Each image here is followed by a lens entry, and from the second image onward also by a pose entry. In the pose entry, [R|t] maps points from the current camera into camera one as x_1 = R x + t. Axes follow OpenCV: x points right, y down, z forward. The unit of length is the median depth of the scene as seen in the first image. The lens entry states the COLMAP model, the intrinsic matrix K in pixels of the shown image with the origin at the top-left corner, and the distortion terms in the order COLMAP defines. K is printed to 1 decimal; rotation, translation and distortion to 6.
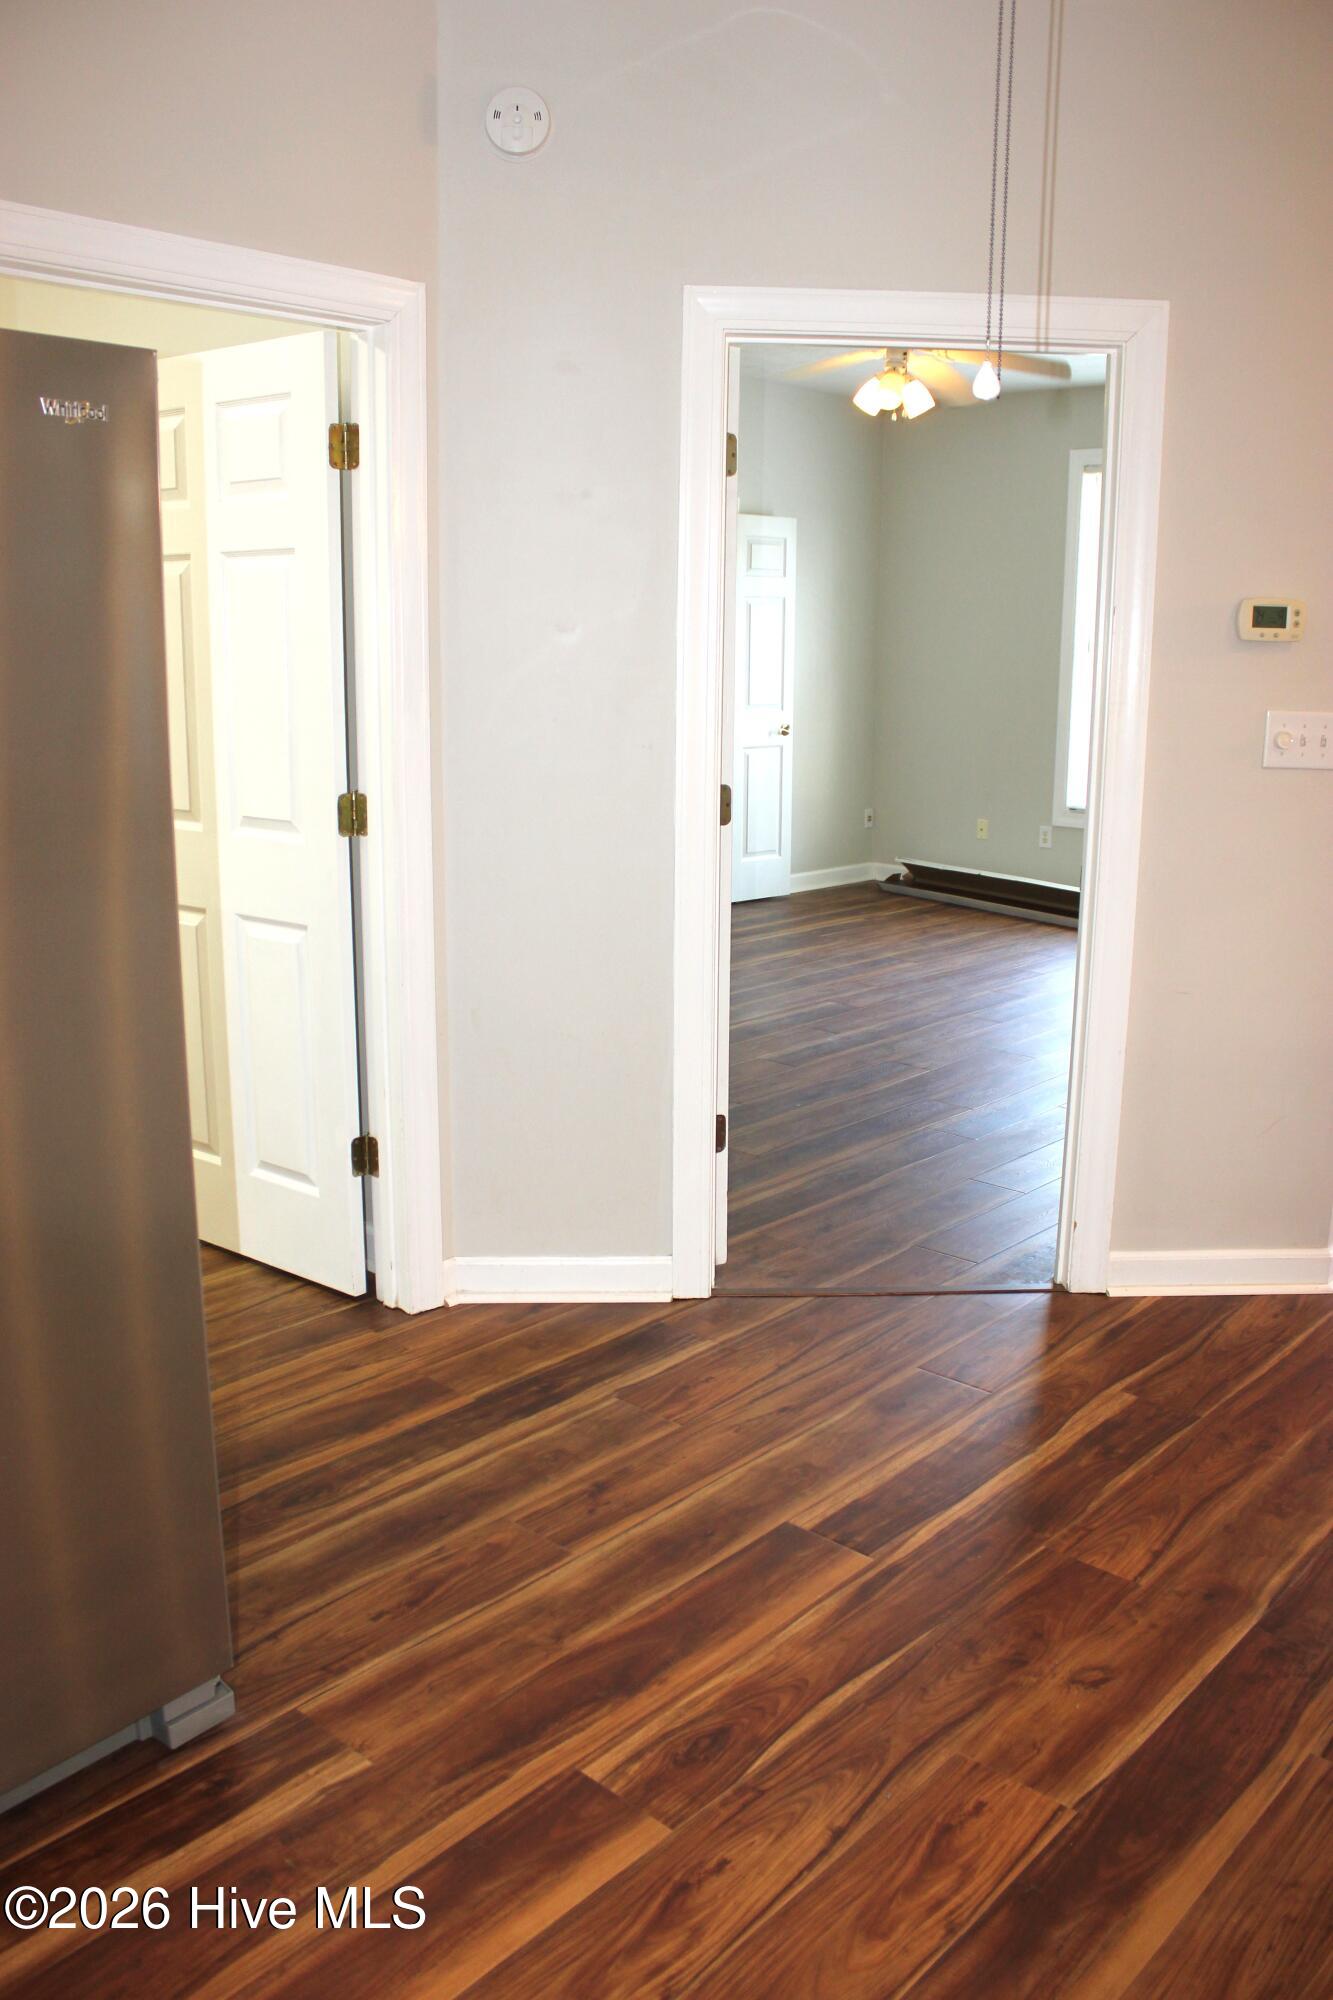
lens RADIAL K [[1708.6, 0, 666.5], [0, 1708.6, 1000.0], [0, 0, 1]] dist [-0.064618, 0.014921]
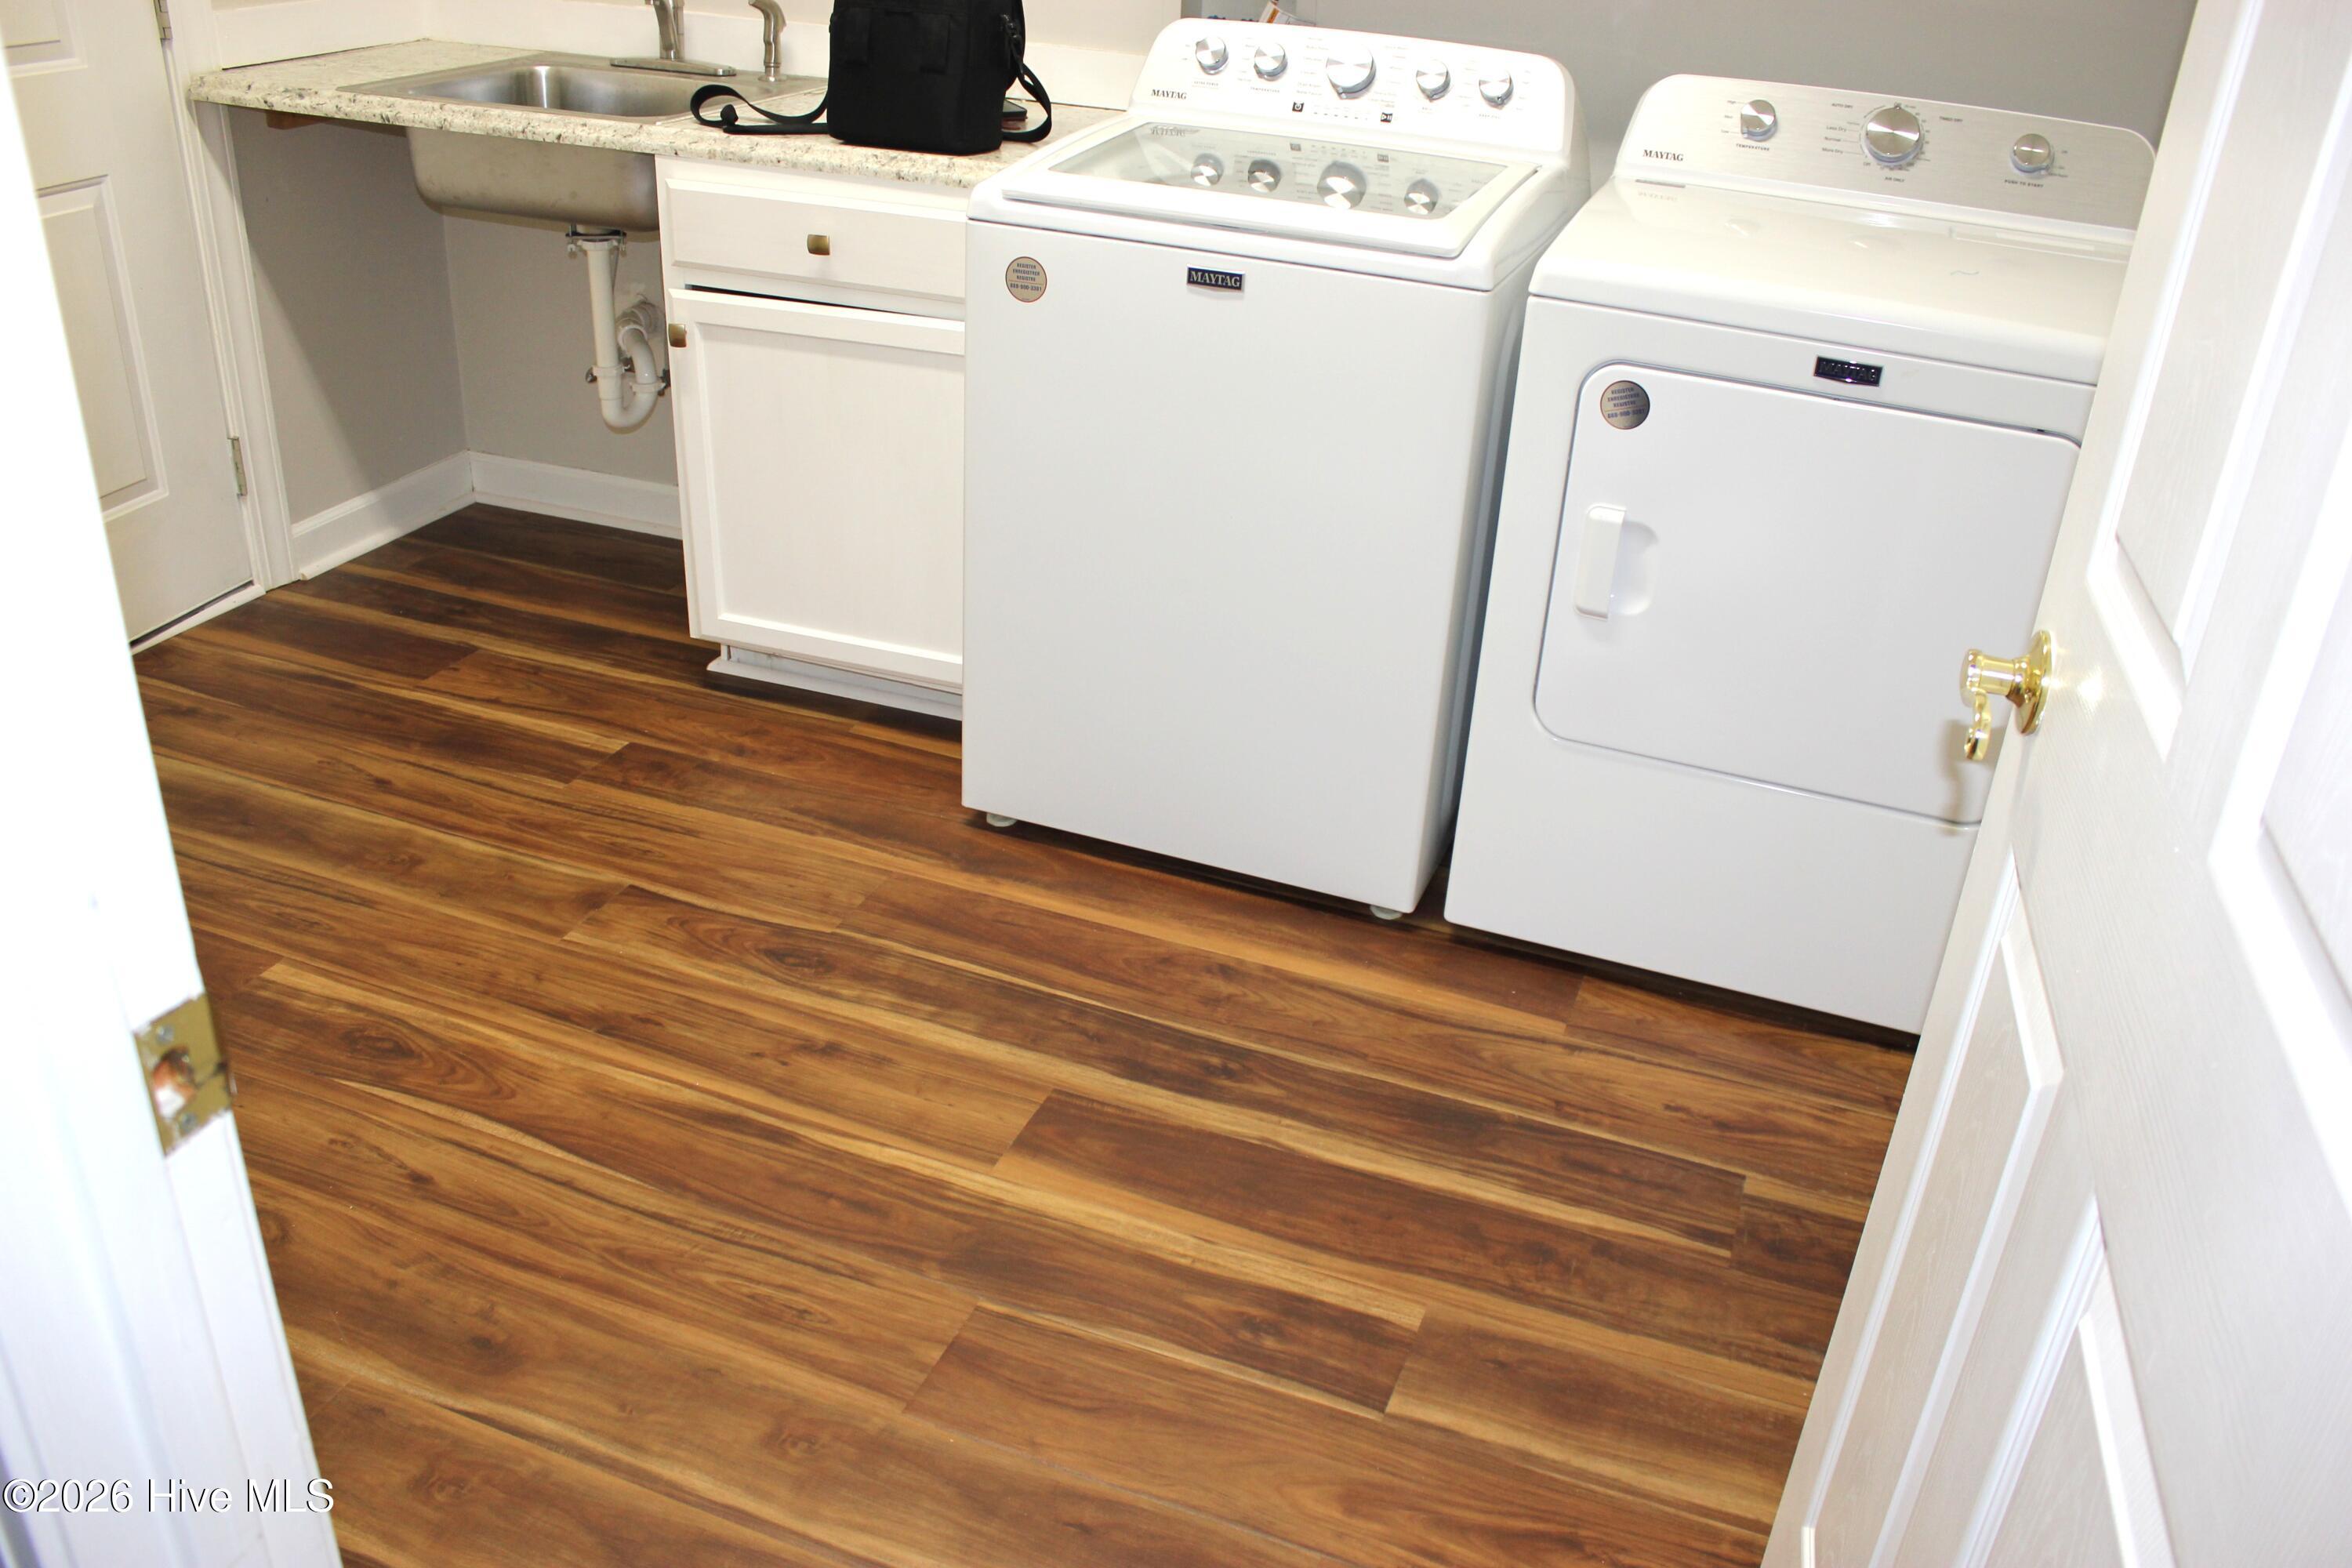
lens RADIAL K [[1659.7, 0, 1176.0], [0, 1659.7, 784.0], [0, 0, 1]] dist [-0.091750, 0.086491]
pose [[0.372845, 0.479474, -0.794412, 0.804307], [-0.244407, 0.876660, 0.414406, -0.187432], [0.895126, 0.039651, 0.444046, 0.895593]]
